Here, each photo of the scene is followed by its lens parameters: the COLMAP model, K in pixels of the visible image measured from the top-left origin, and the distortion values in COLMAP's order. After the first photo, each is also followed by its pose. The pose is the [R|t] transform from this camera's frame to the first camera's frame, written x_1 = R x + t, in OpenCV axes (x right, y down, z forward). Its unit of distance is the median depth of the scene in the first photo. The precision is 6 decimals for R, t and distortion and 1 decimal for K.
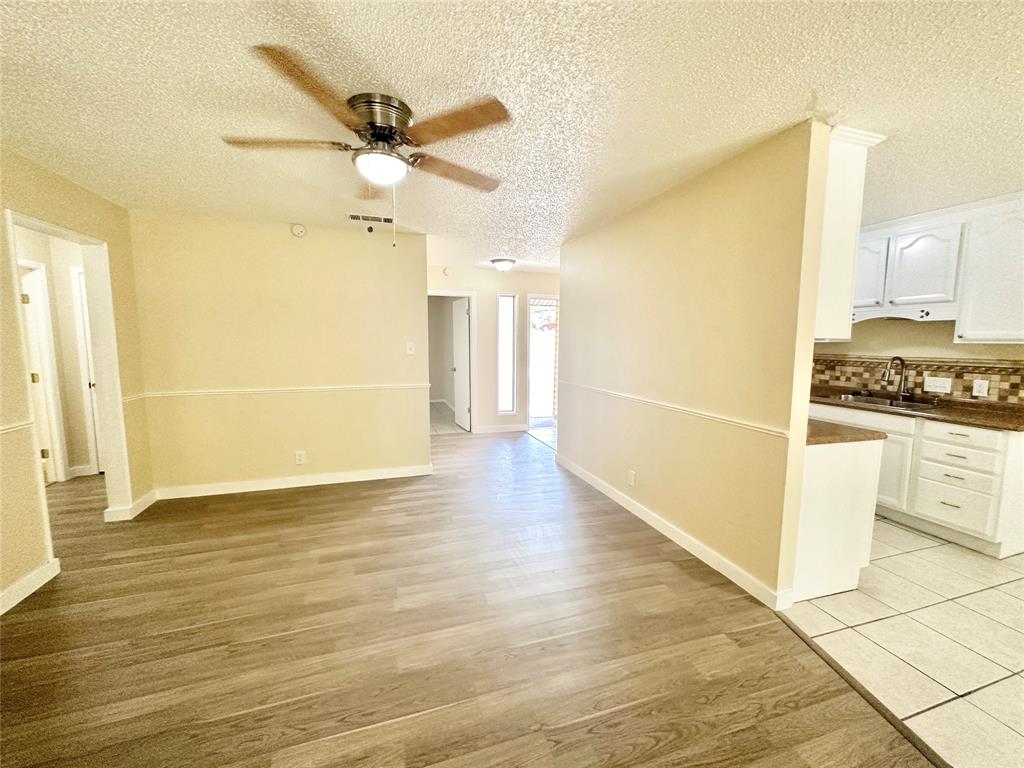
lens RADIAL K [[409.1, 0, 508.6], [0, 409.1, 381.9], [0, 0, 1]] dist [-0.000557, 0.000823]
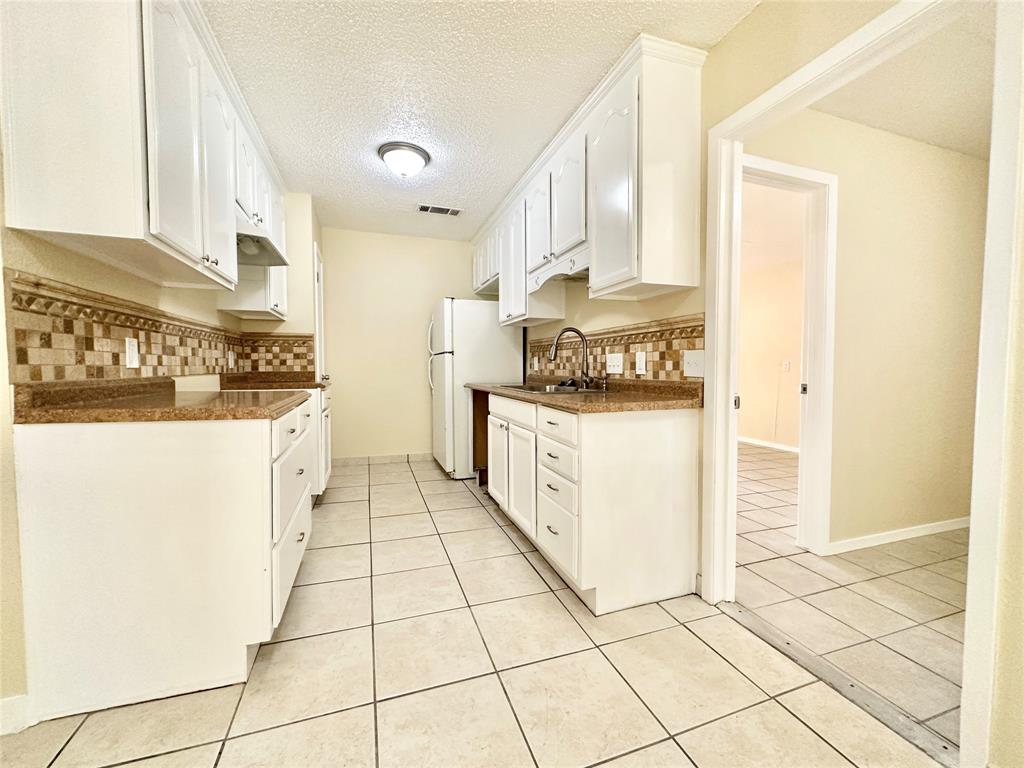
lens RADIAL K [[409.1, 0, 506.4], [0, 409.1, 385.3], [0, 0, 1]] dist [-0.000557, 0.000823]
pose [[0.999802, -0.008177, 0.018154, 0.842382], [0.009179, 0.998397, -0.055842, 0.085475], [-0.017668, 0.055998, 0.998275, 0.271504]]
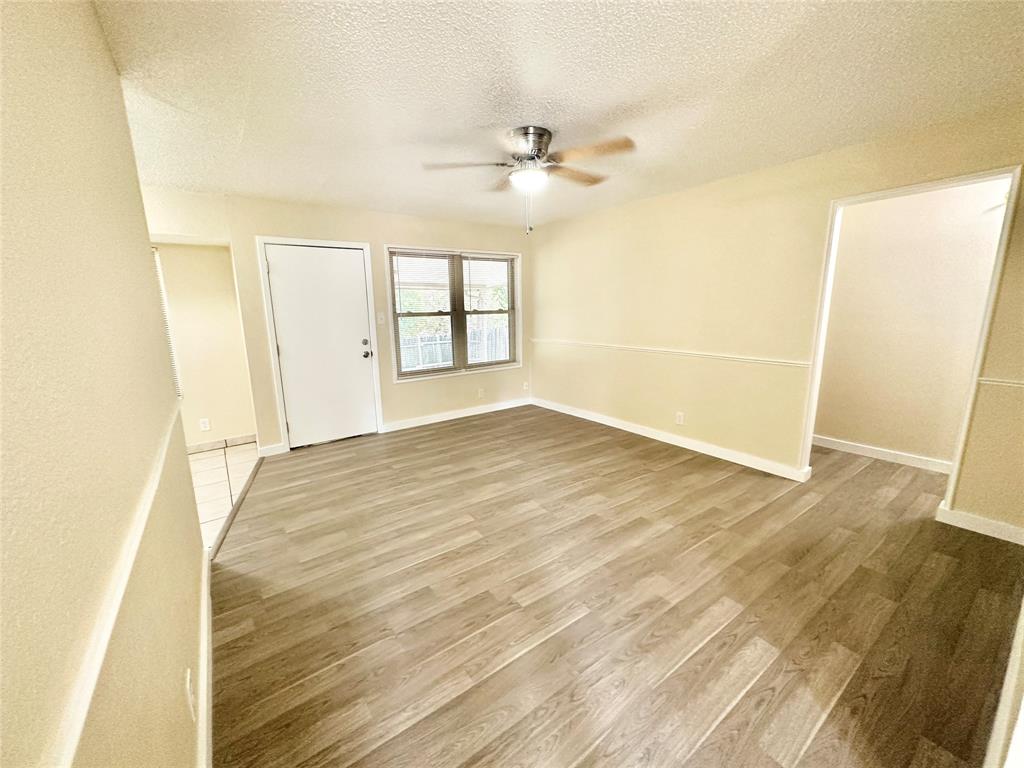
lens RADIAL K [[409.1, 0, 505.4], [0, 409.1, 382.3], [0, 0, 1]] dist [-0.000557, 0.000823]
pose [[-0.952249, 0.069480, -0.297312, 0.123001], [-0.019656, 0.957793, 0.286786, -0.140920], [0.304689, 0.278936, -0.910692, 1.320673]]
